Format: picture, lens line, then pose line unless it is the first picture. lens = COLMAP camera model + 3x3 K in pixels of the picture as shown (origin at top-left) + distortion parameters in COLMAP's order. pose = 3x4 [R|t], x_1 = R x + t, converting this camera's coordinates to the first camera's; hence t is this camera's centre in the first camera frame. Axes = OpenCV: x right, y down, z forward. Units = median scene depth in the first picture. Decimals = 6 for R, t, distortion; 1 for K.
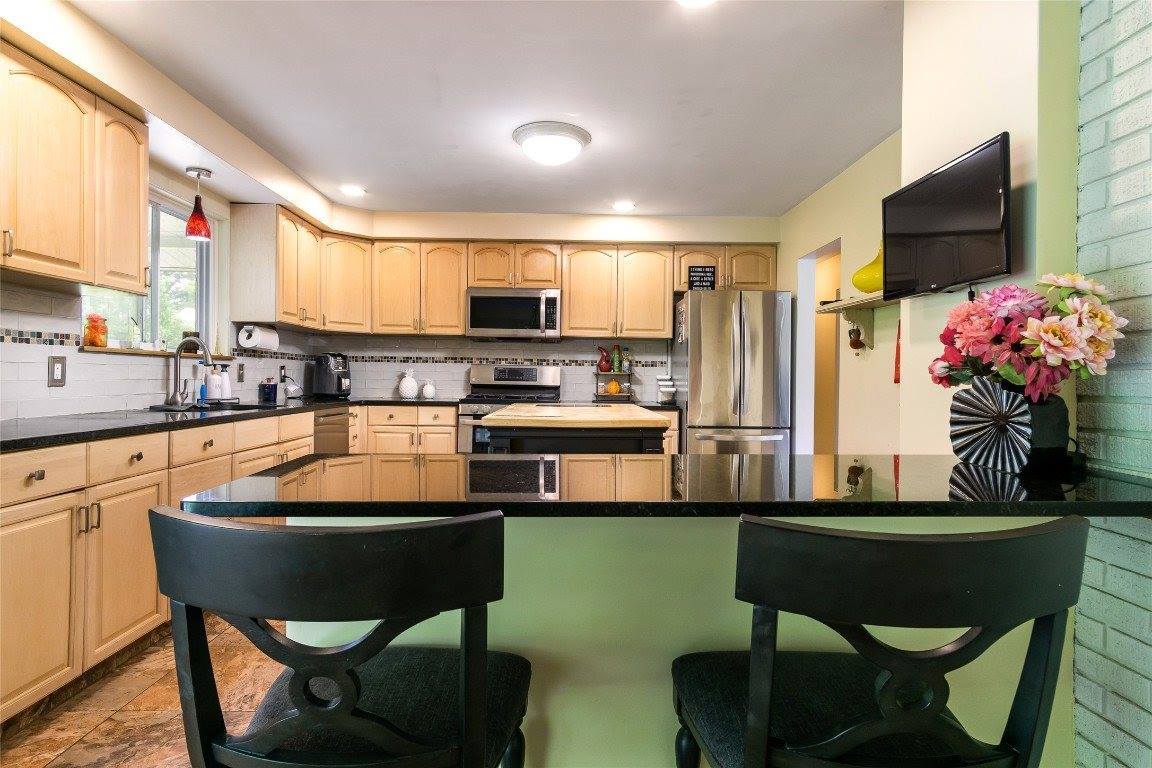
lens RADIAL K [[607.4, 0, 571.0], [0, 607.4, 382.0], [0, 0, 1]] dist [0.006156, 0.000867]
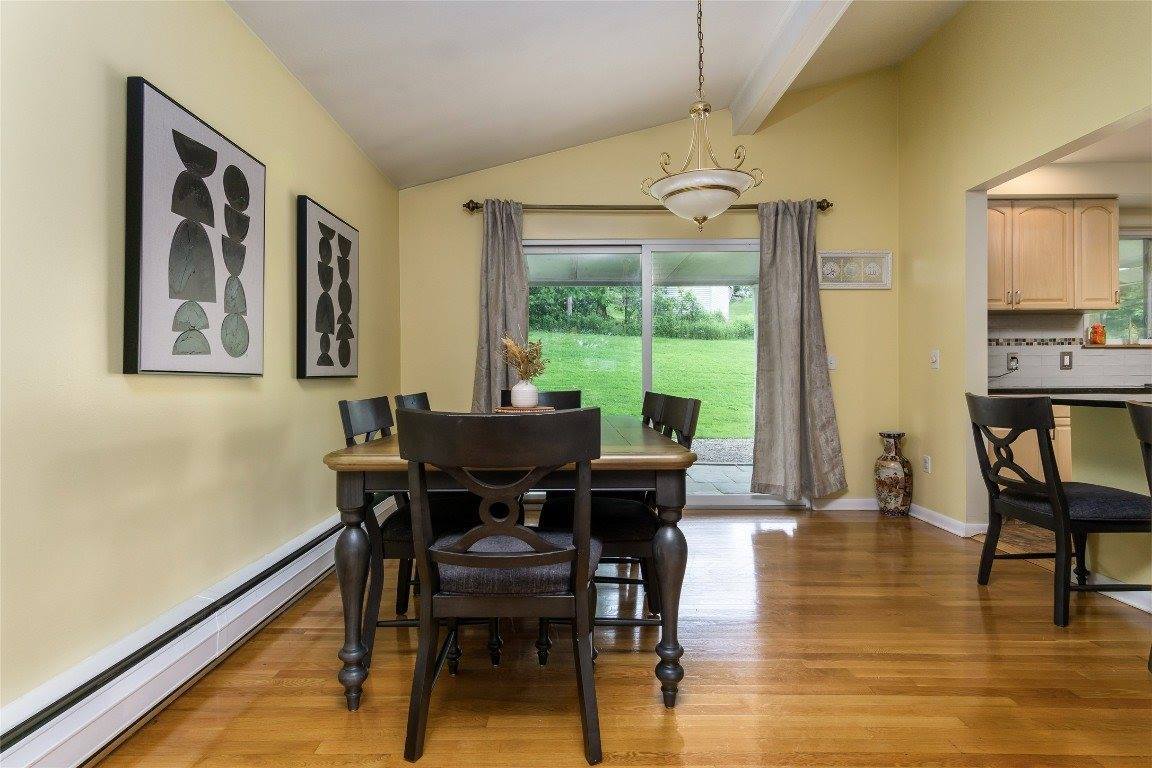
lens RADIAL K [[607.4, 0, 573.5], [0, 607.4, 378.7], [0, 0, 1]] dist [0.006156, 0.000867]
pose [[0.003001, 0.001675, -0.999994, 0.888325], [-0.005187, 0.999985, 0.001659, 0.039269], [0.999982, 0.005182, 0.003010, -0.405243]]
